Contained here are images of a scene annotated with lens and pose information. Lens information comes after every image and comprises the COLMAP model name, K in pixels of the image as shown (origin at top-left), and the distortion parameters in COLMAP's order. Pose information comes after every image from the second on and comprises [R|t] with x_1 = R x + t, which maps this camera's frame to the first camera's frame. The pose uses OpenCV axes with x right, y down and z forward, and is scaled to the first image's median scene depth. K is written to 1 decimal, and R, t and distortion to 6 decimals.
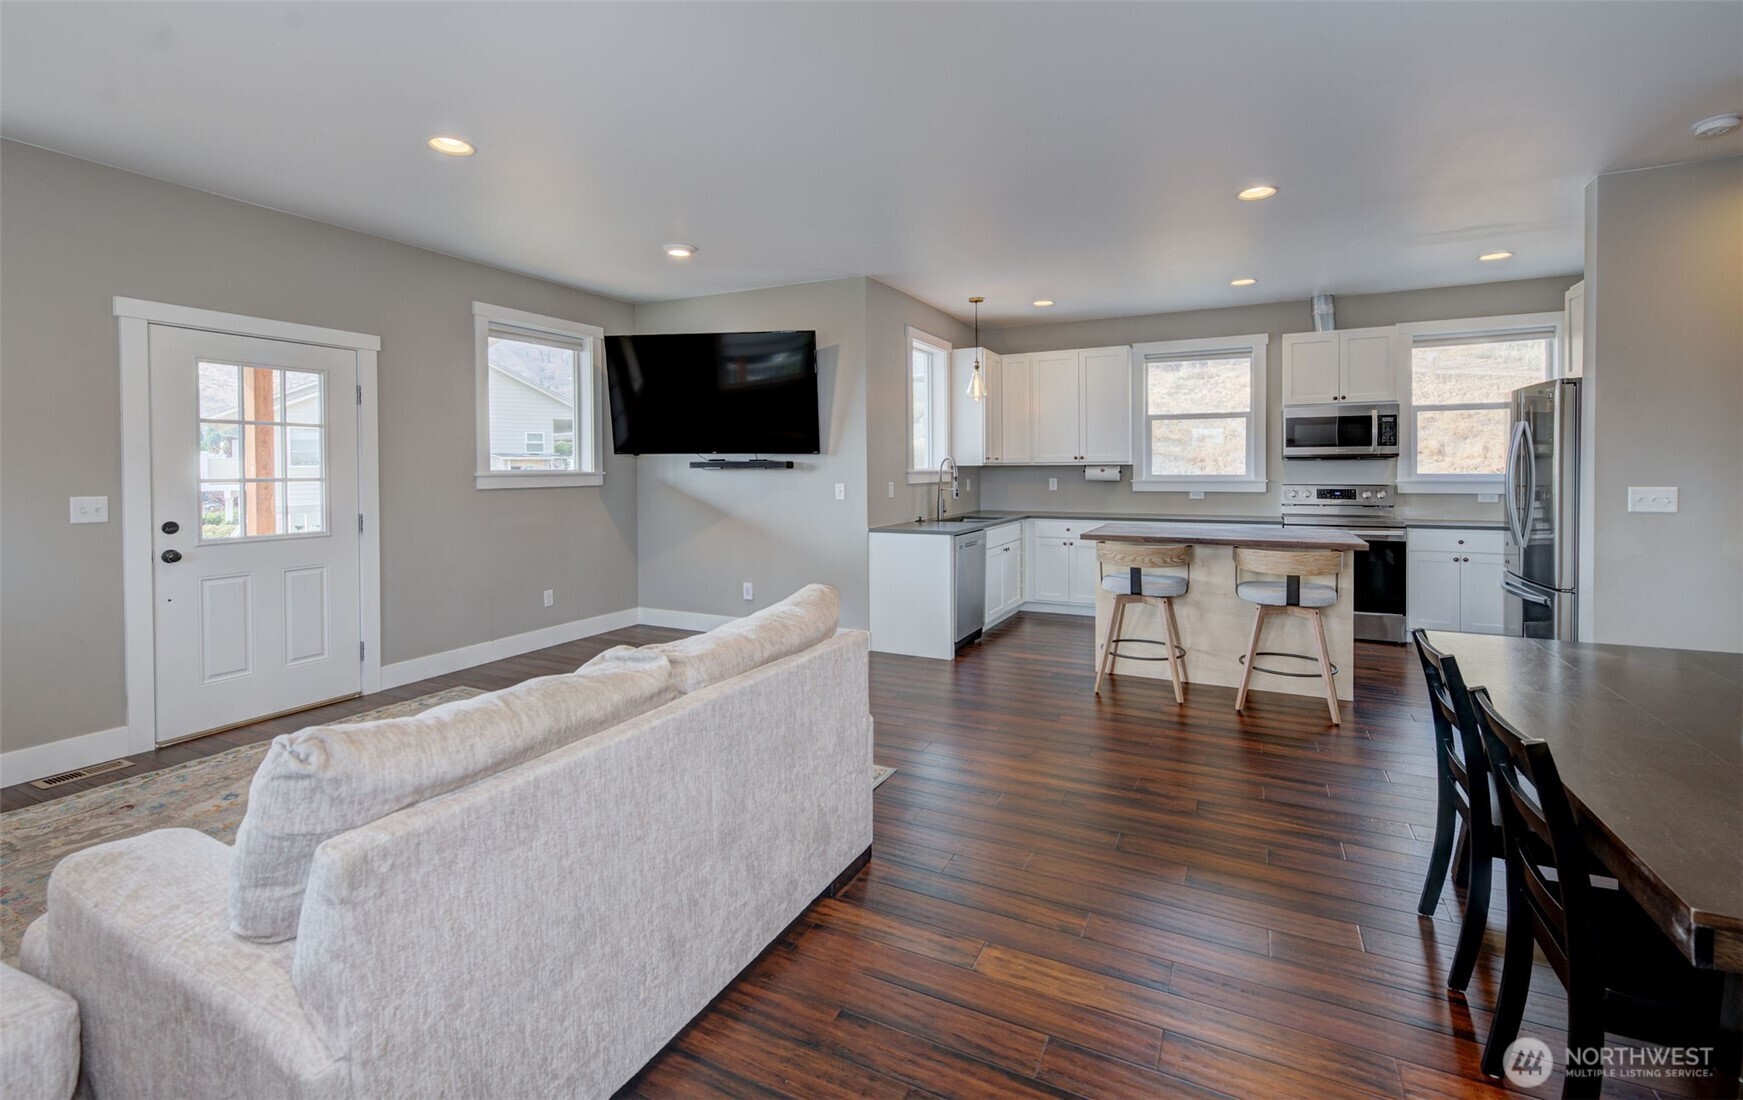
lens RADIAL K [[759.9, 0, 867.8], [0, 759.9, 486.2], [0, 0, 1]] dist [0.000426, 0.000144]
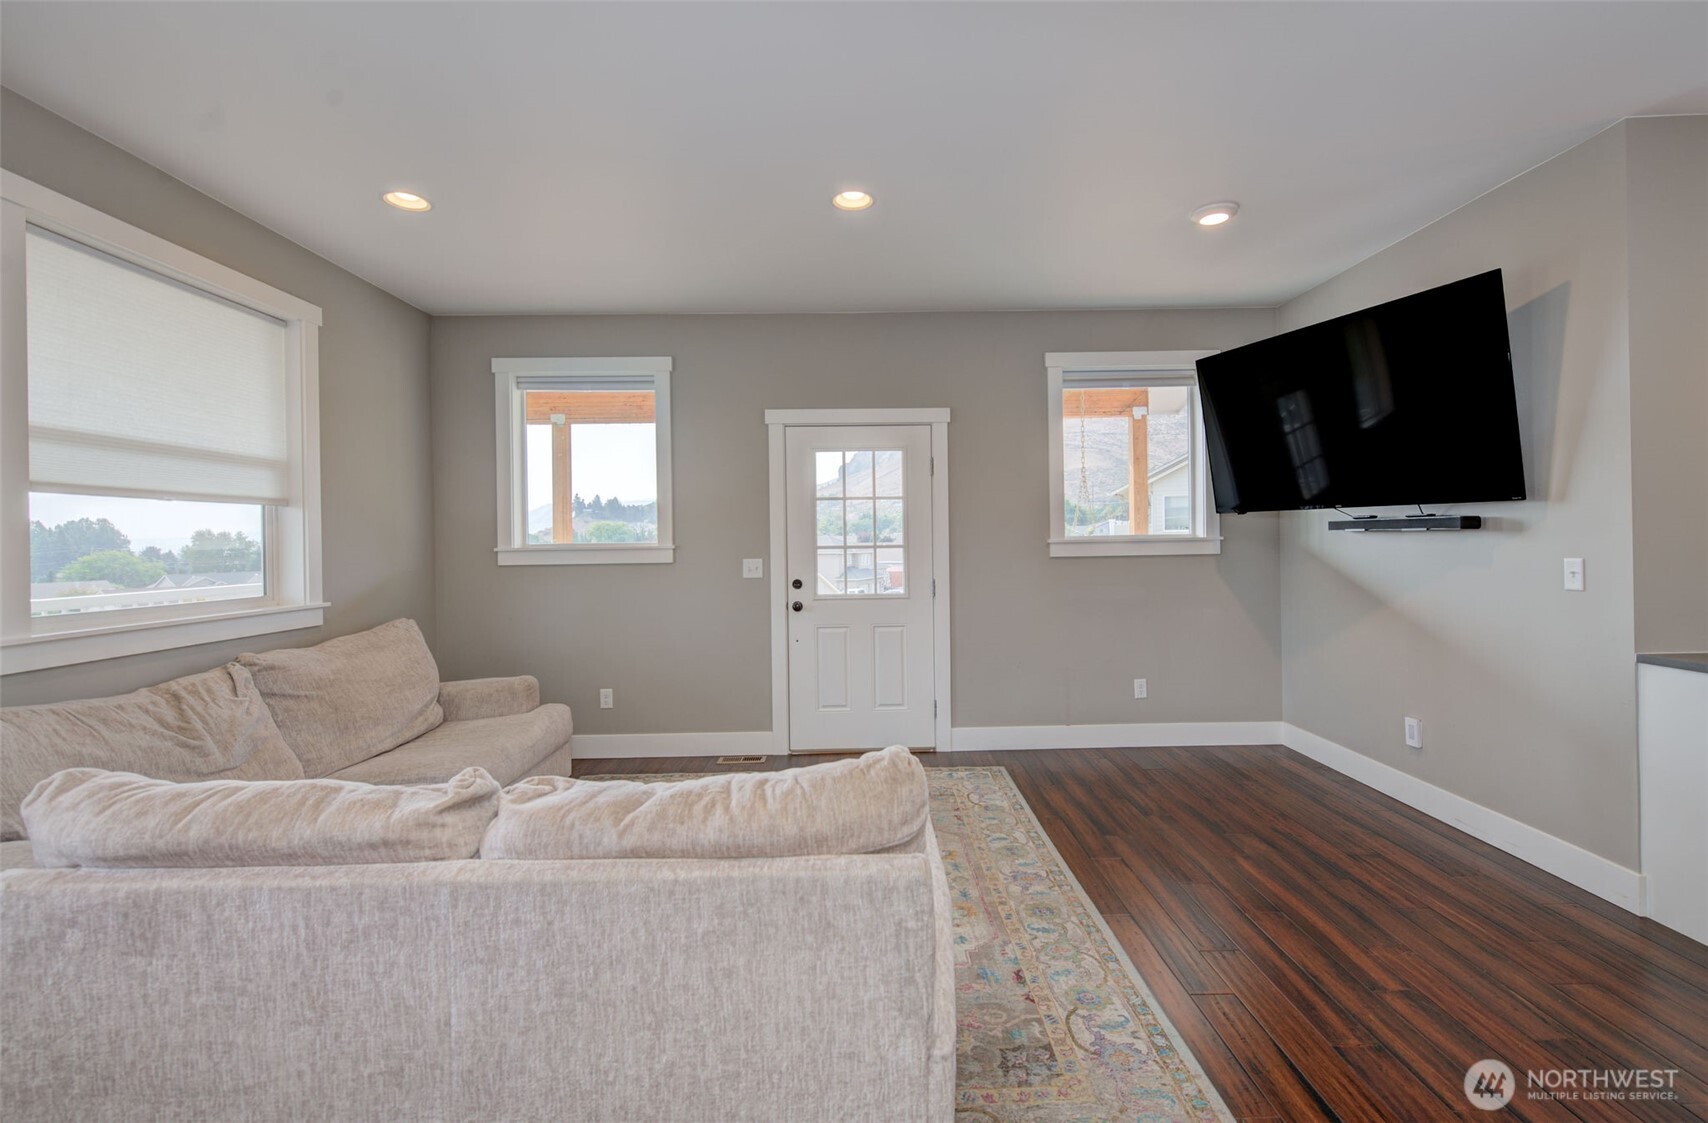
lens RADIAL K [[776.6, 0, 857.8], [0, 776.6, 543.6], [0, 0, 1]] dist [-0.001838, 0.000361]
pose [[0.460943, 0.002236, -0.887427, 0.201645], [-0.007484, 0.999971, -0.001368, -0.008806], [0.887398, 0.007272, 0.460947, 0.344025]]
